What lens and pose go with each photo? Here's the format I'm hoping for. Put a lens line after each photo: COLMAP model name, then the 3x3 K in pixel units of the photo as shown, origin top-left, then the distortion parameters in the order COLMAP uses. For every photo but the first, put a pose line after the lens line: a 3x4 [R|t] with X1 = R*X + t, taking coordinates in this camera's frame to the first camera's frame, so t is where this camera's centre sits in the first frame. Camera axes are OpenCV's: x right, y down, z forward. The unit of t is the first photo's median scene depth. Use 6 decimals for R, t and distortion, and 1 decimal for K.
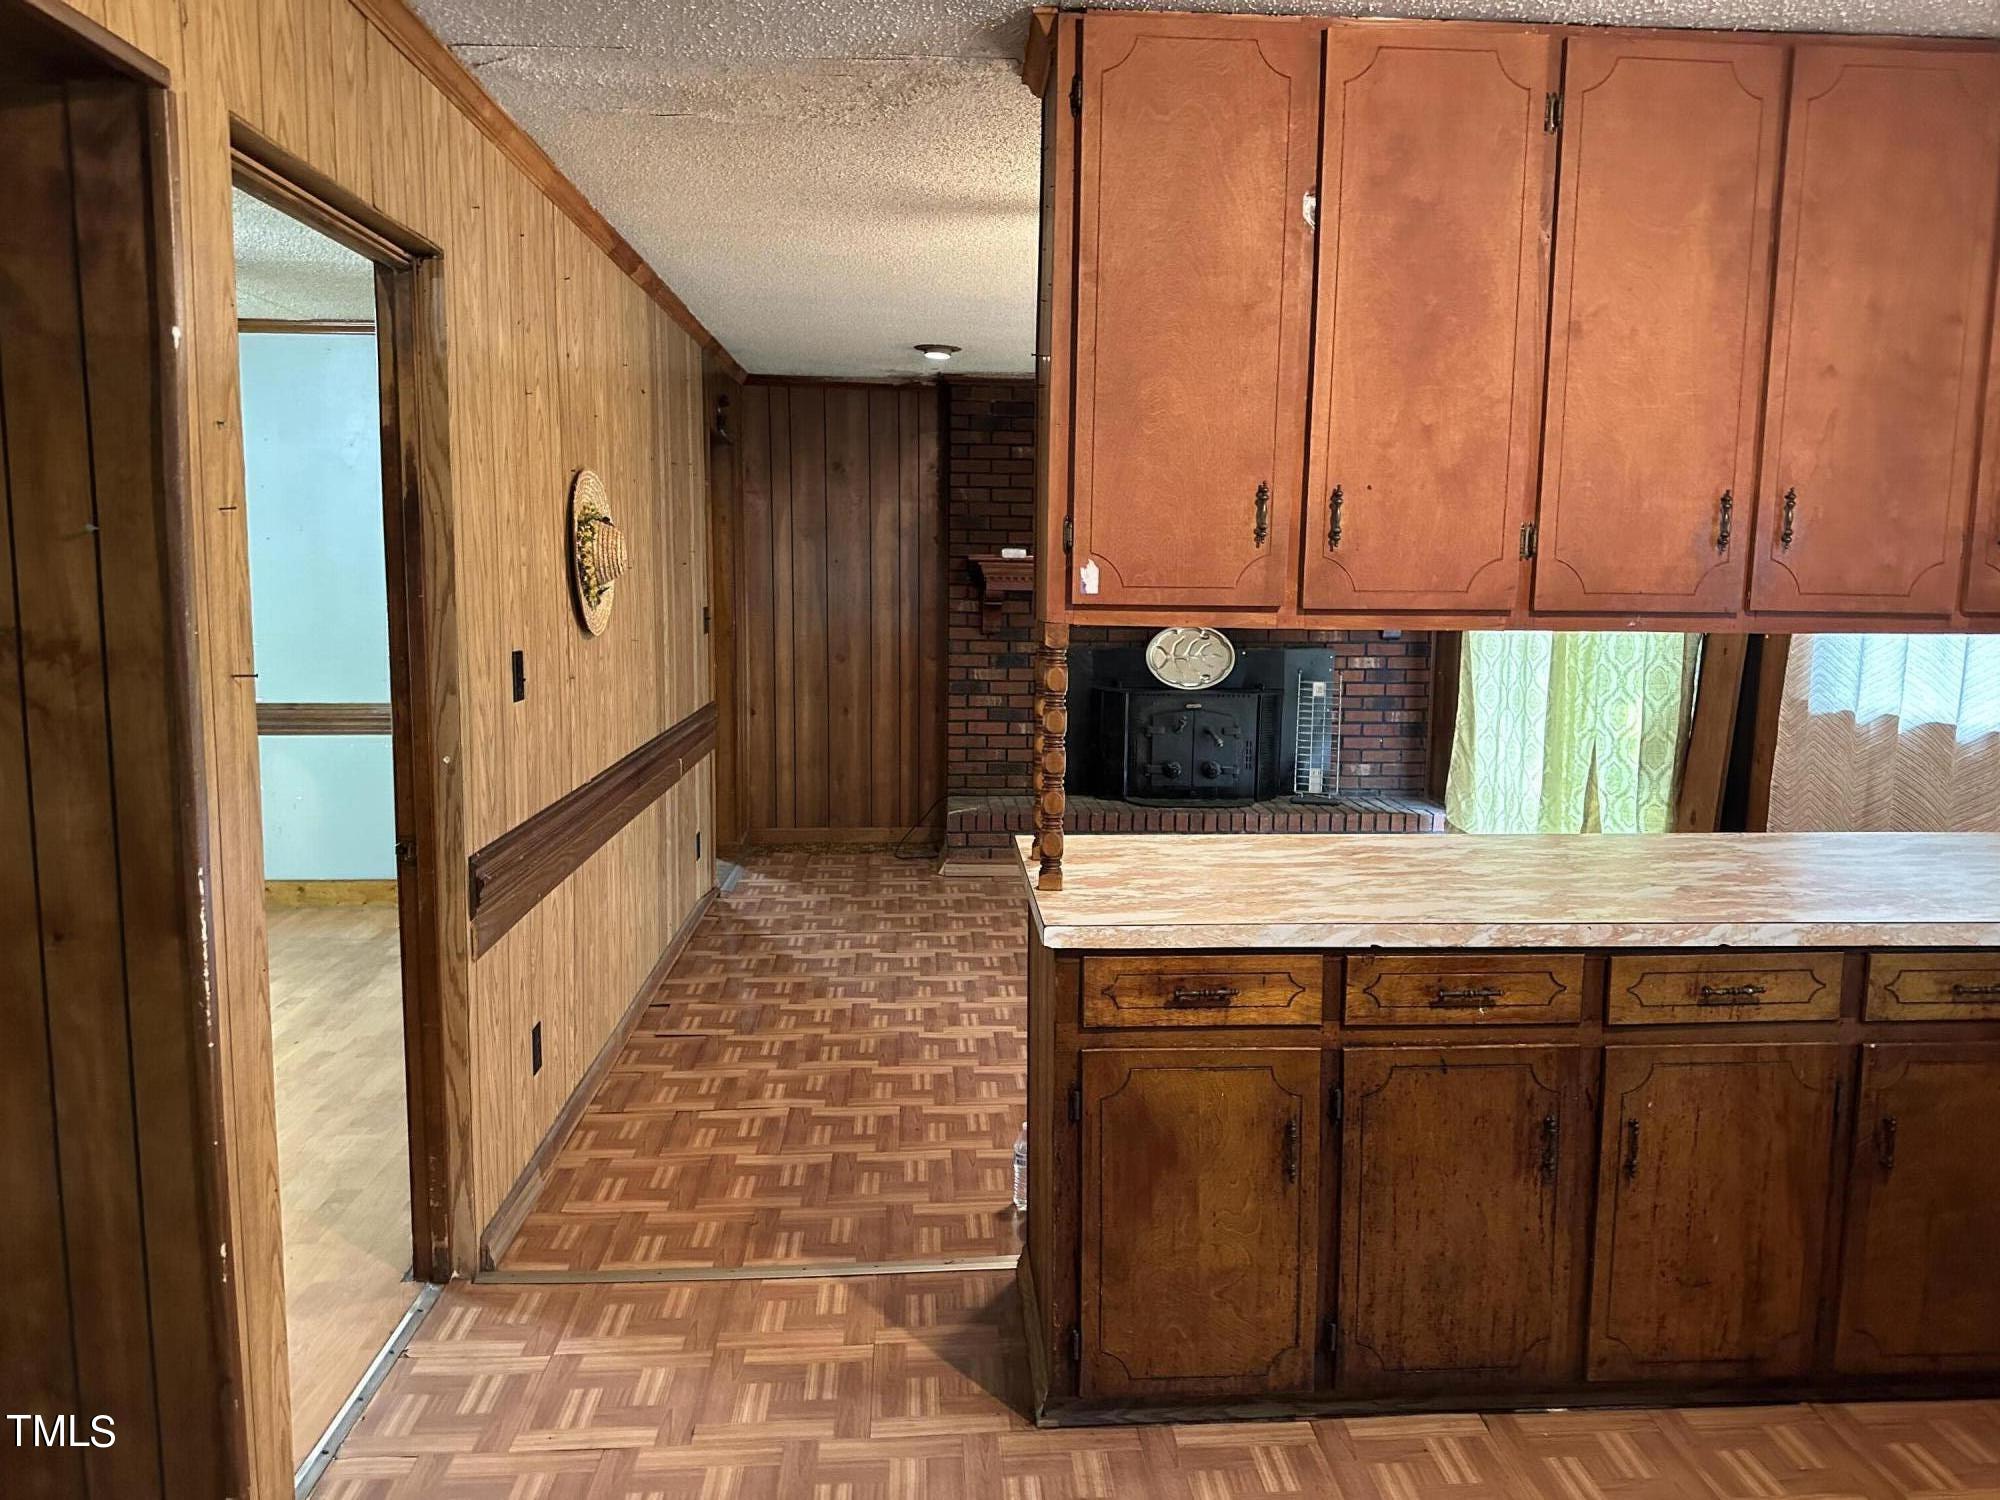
lens RADIAL K [[1381.9, 0, 1004.1], [0, 1381.9, 736.9], [0, 0, 1]] dist [0.082604, -0.090057]
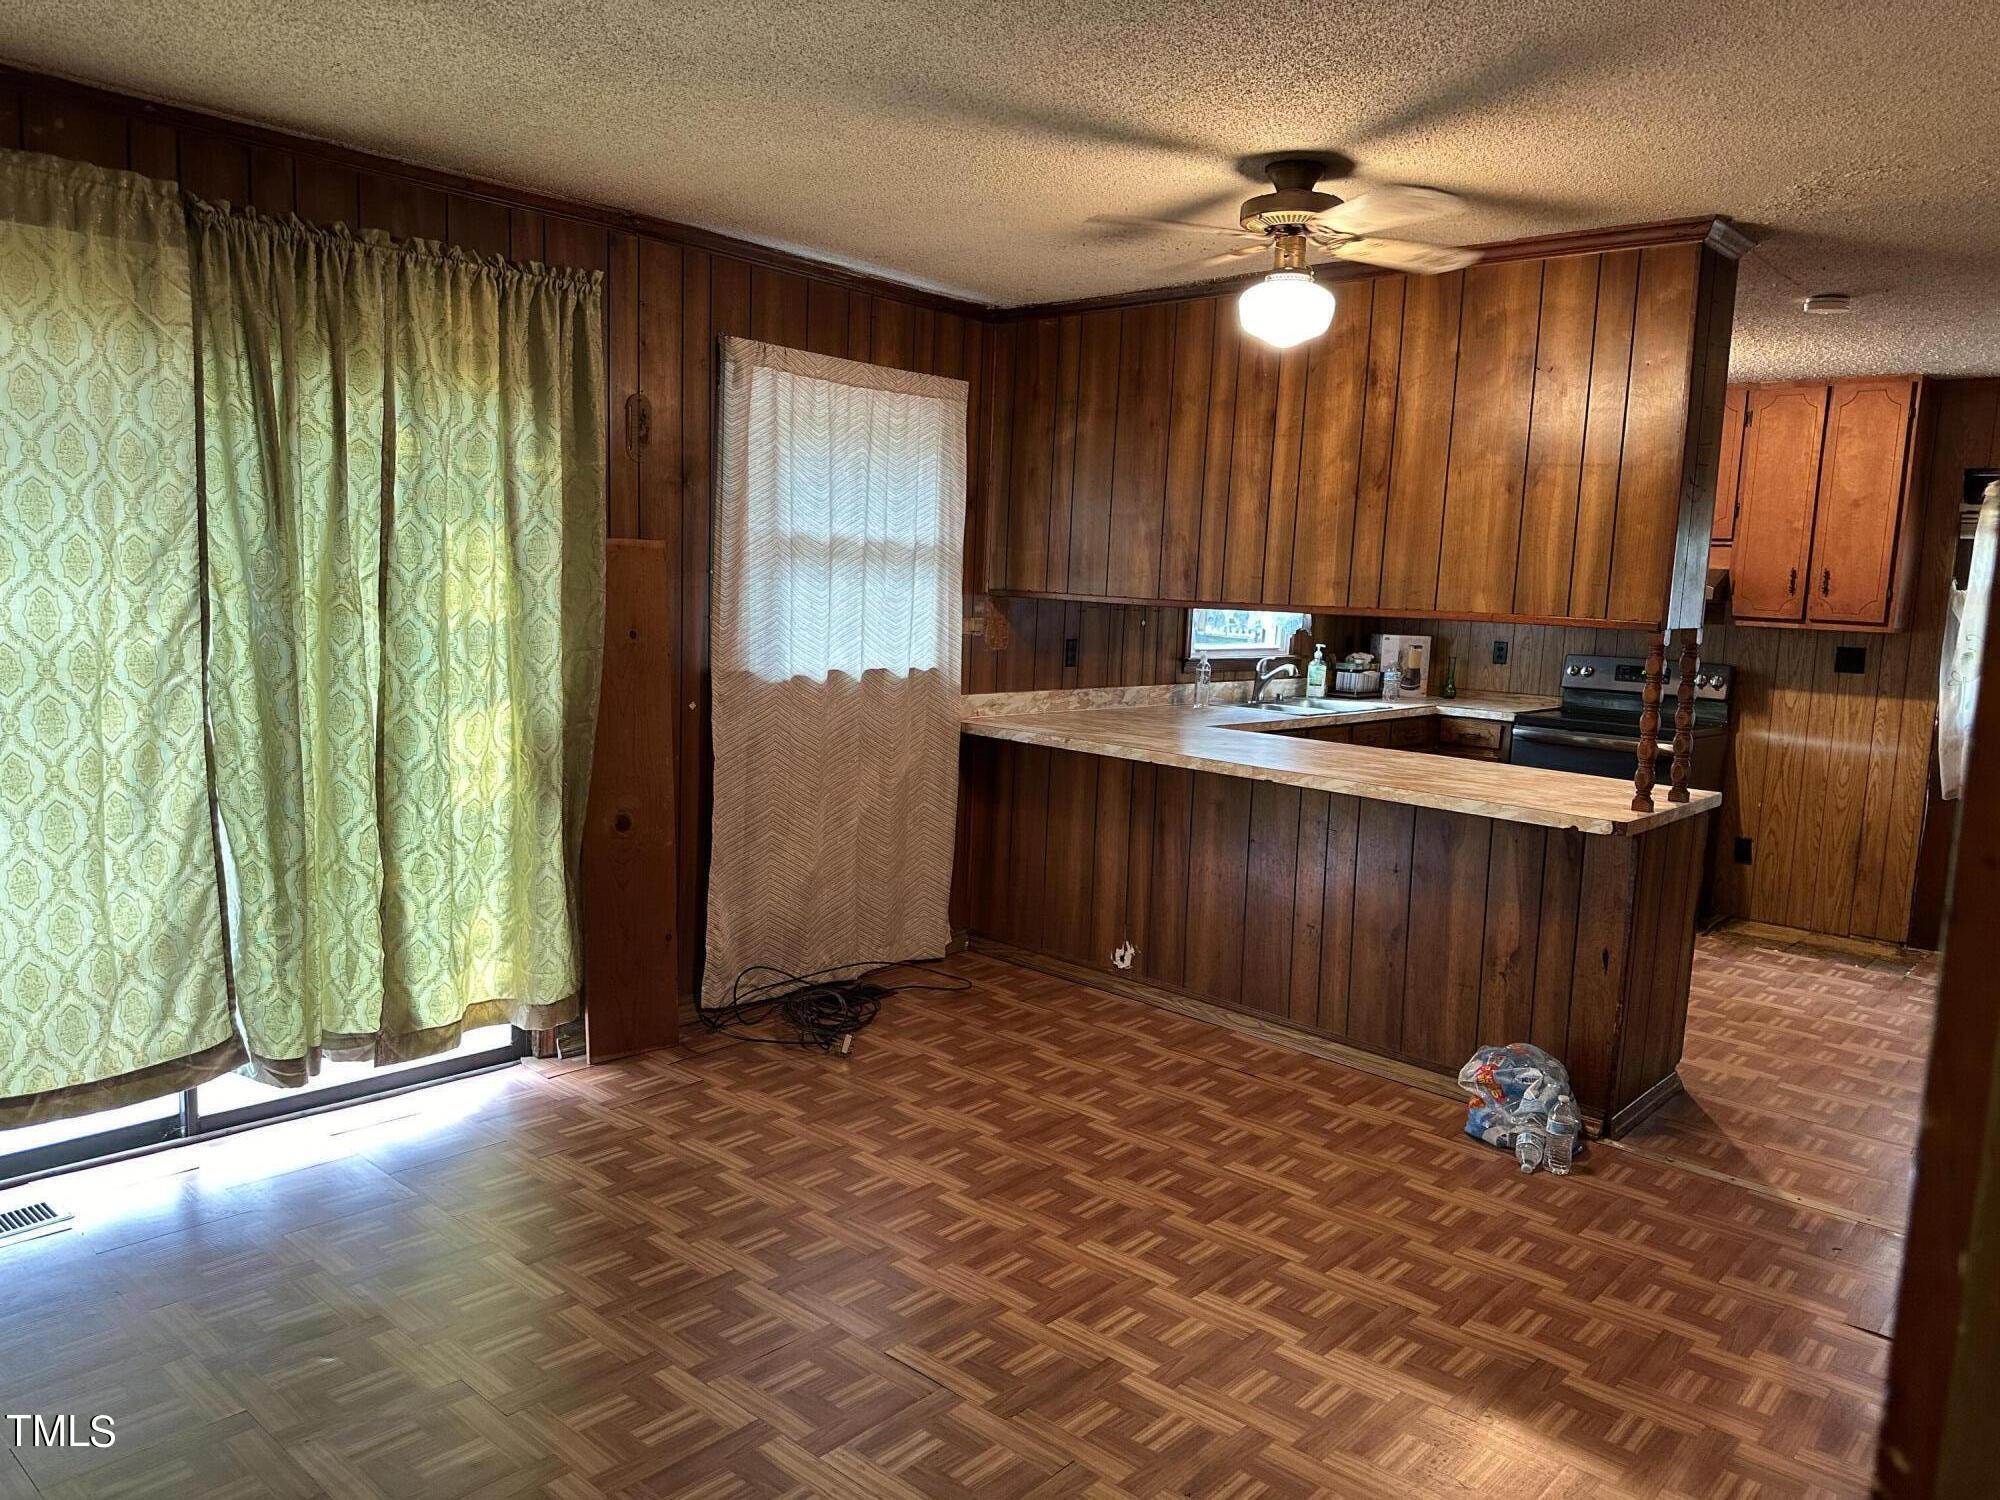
lens RADIAL K [[1396.0, 0, 999.9], [0, 1396.0, 754.1], [0, 0, 1]] dist [0.060113, -0.071756]
pose [[-0.695702, -0.132589, 0.705988, -0.367392], [0.037381, 0.974803, 0.219911, -0.211559], [-0.717357, 0.179383, -0.673217, 1.750352]]
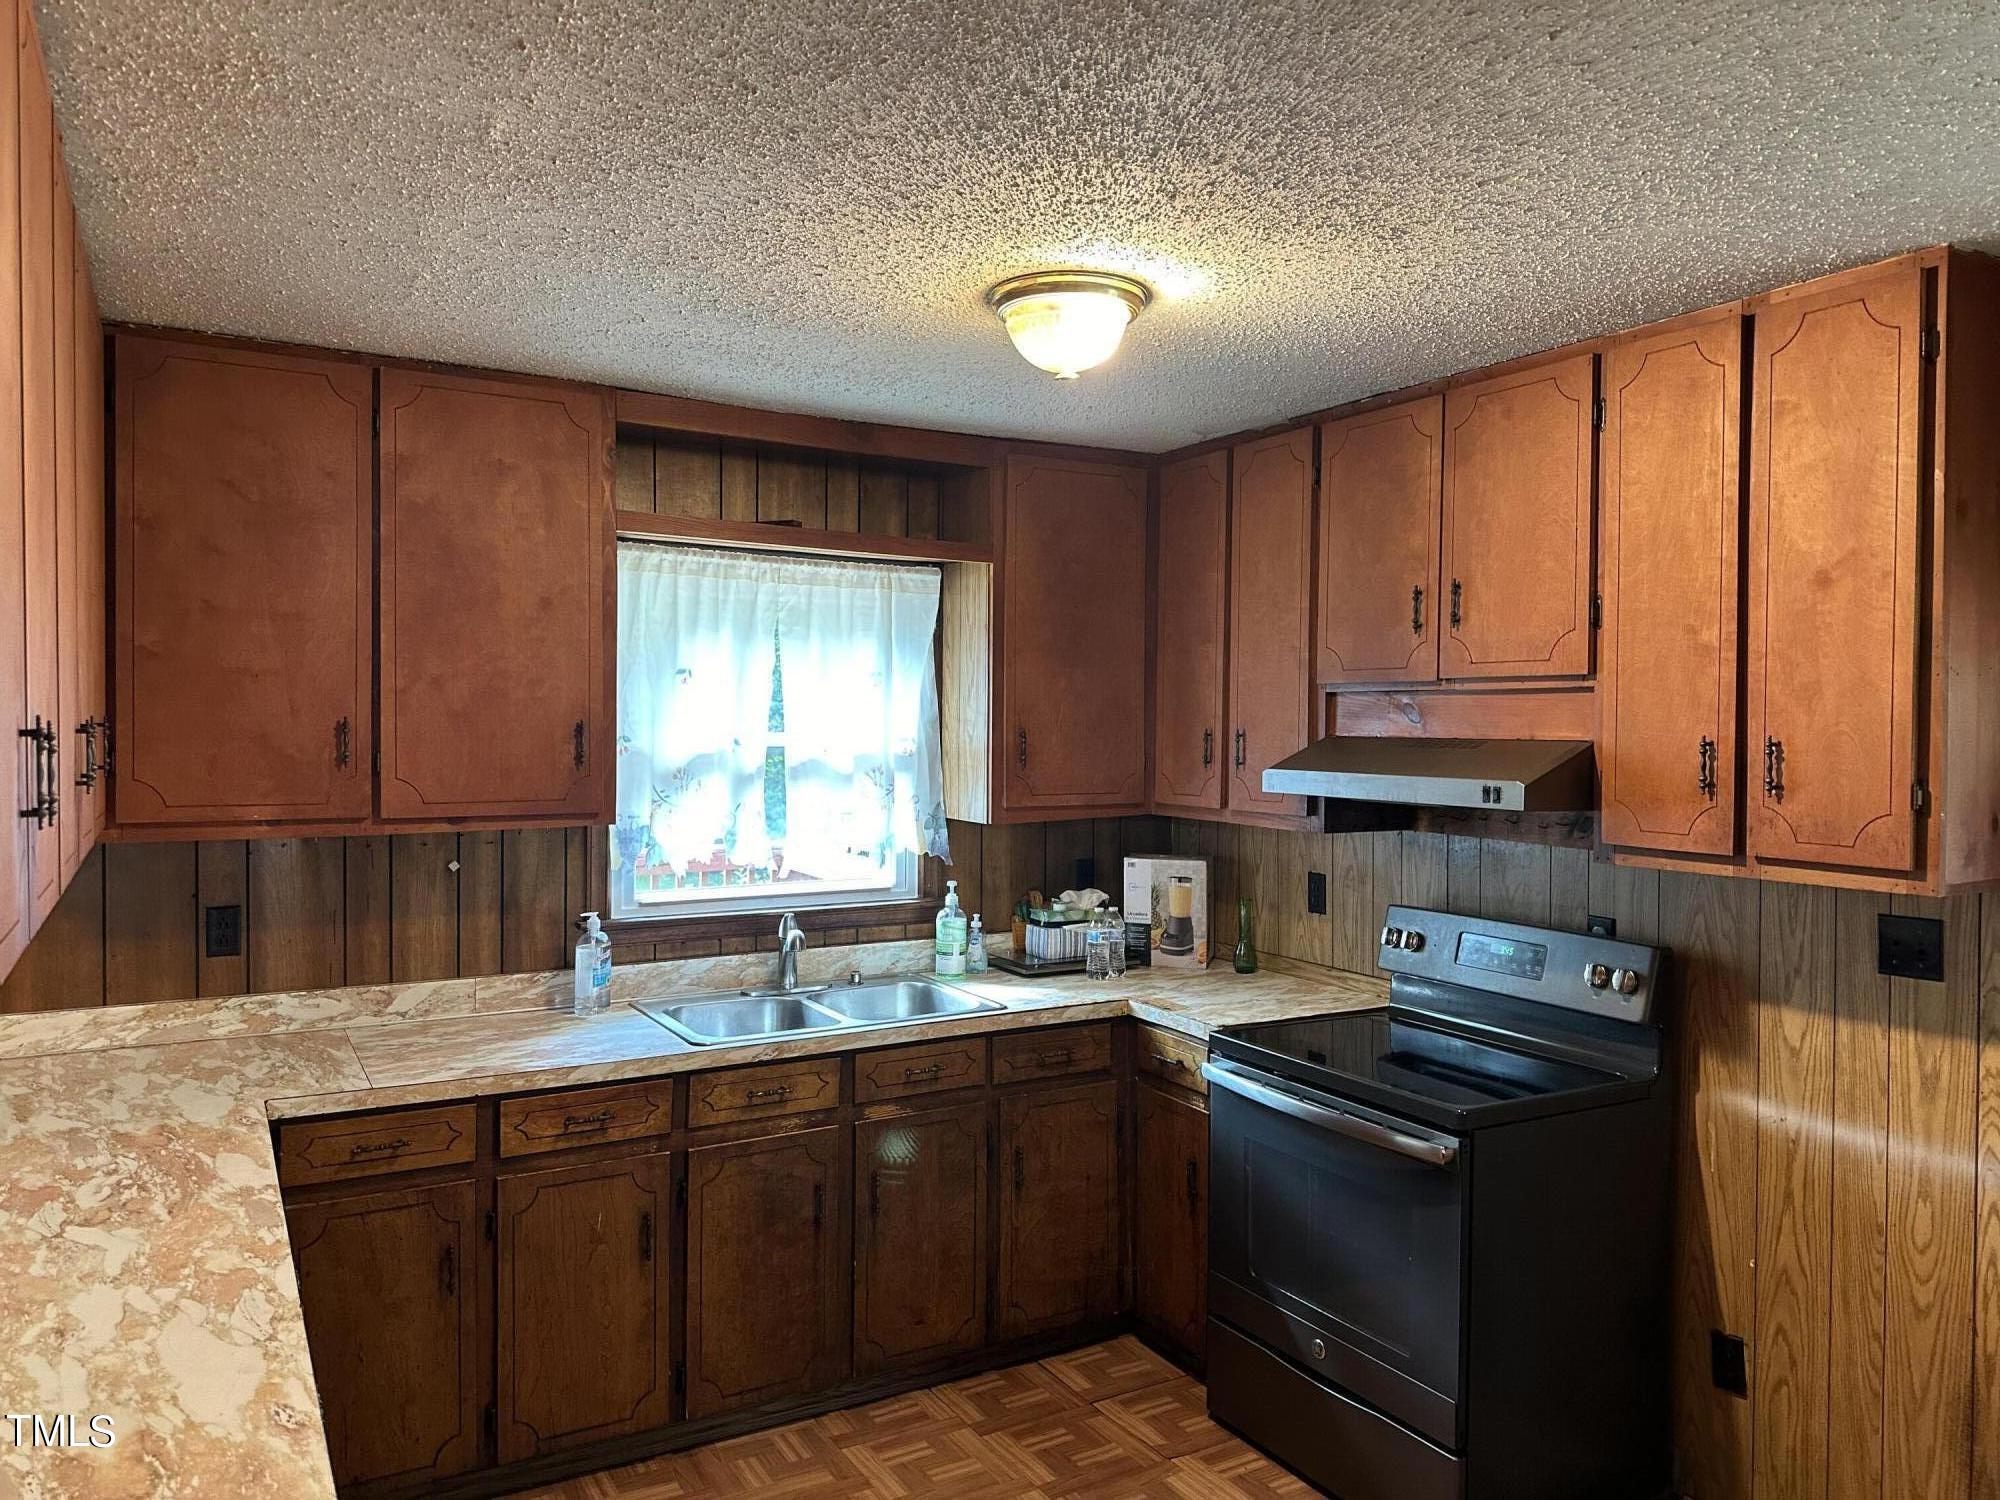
lens RADIAL K [[1400.8, 0, 1000.0], [0, 1400.8, 750.0], [0, 0, 1]] dist [0.066150, -0.082905]
pose [[-0.438948, -0.034872, 0.897836, -0.302529], [0.098821, 0.991311, 0.086816, -0.117956], [-0.893062, 0.126832, -0.431688, 0.586544]]
